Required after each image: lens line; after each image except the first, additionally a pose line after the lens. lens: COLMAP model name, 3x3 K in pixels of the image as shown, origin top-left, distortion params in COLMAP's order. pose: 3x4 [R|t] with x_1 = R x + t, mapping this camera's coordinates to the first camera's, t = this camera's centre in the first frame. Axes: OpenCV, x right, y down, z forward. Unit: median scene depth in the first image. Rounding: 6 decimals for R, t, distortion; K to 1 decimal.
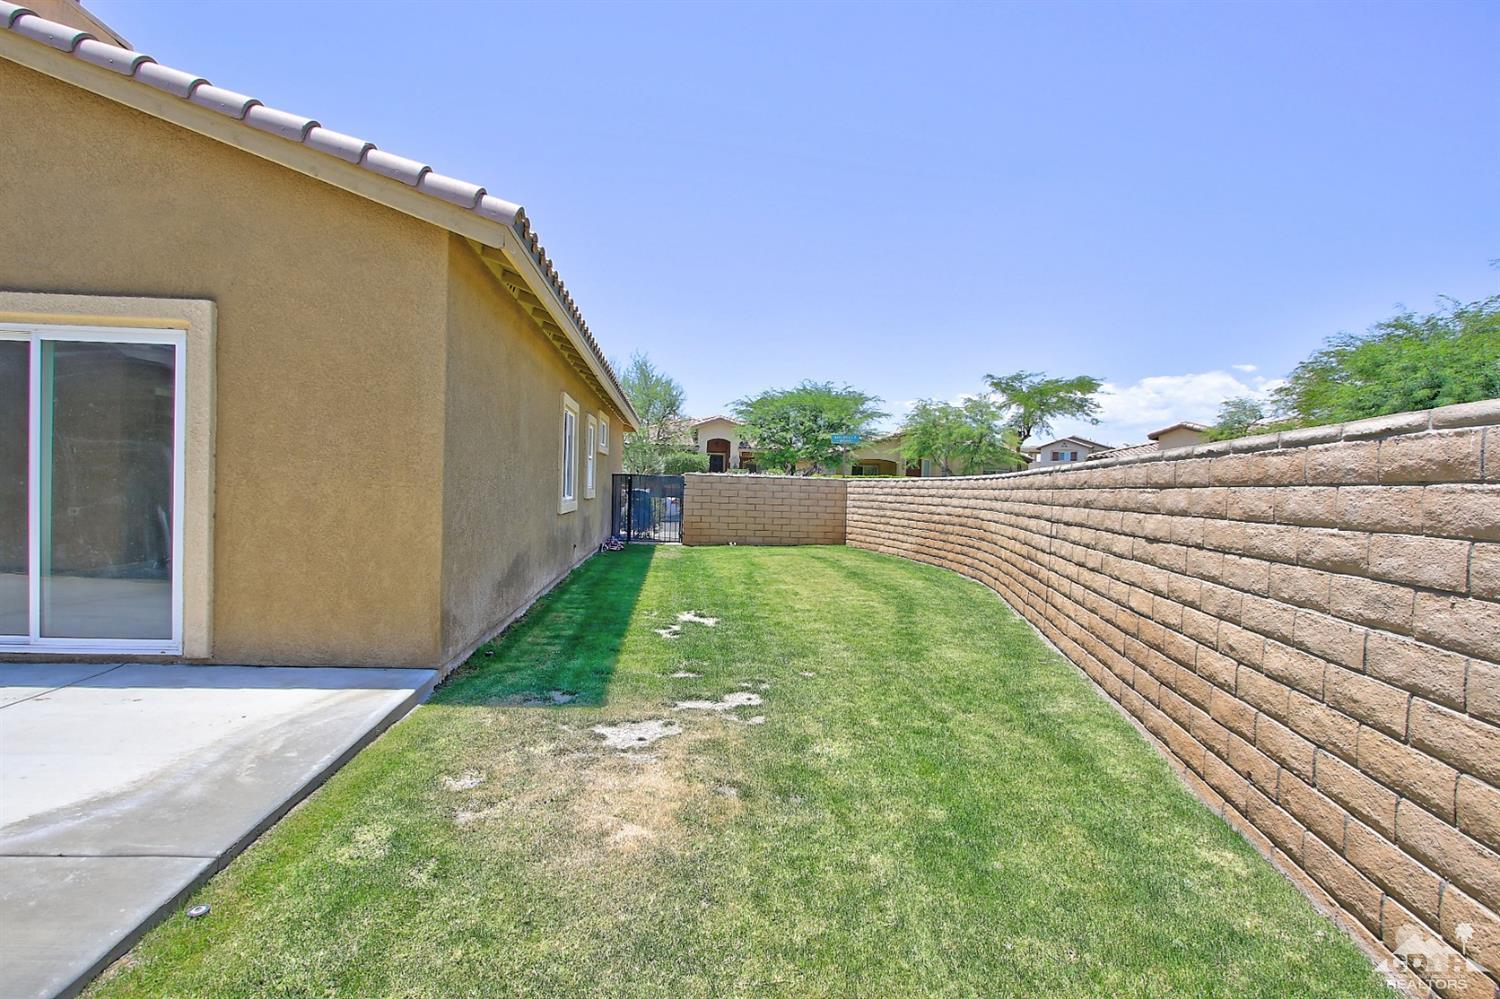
lens RADIAL K [[716.1, 0, 749.1], [0, 716.1, 520.0], [0, 0, 1]] dist [-0.018623, 0.002240]
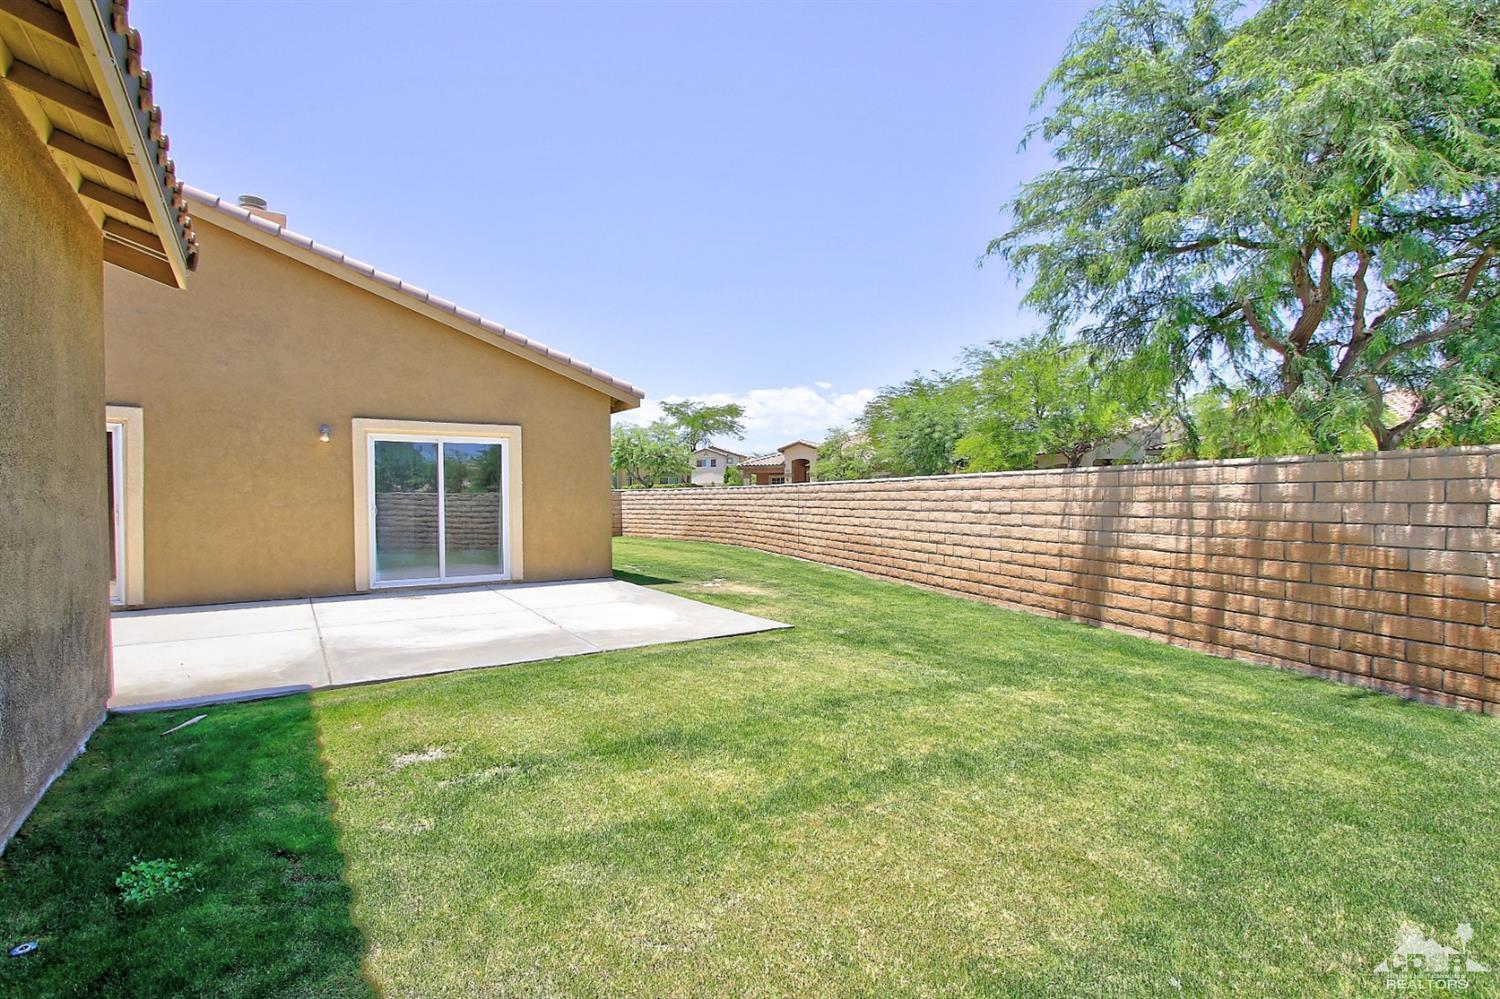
lens RADIAL K [[716.1, 0, 746.2], [0, 716.1, 502.4], [0, 0, 1]] dist [-0.018623, 0.002240]
pose [[0.879275, -0.040945, 0.474552, -1.210082], [0.056236, 0.998254, -0.018066, 0.026813], [-0.472983, 0.042572, 0.880042, -1.400960]]
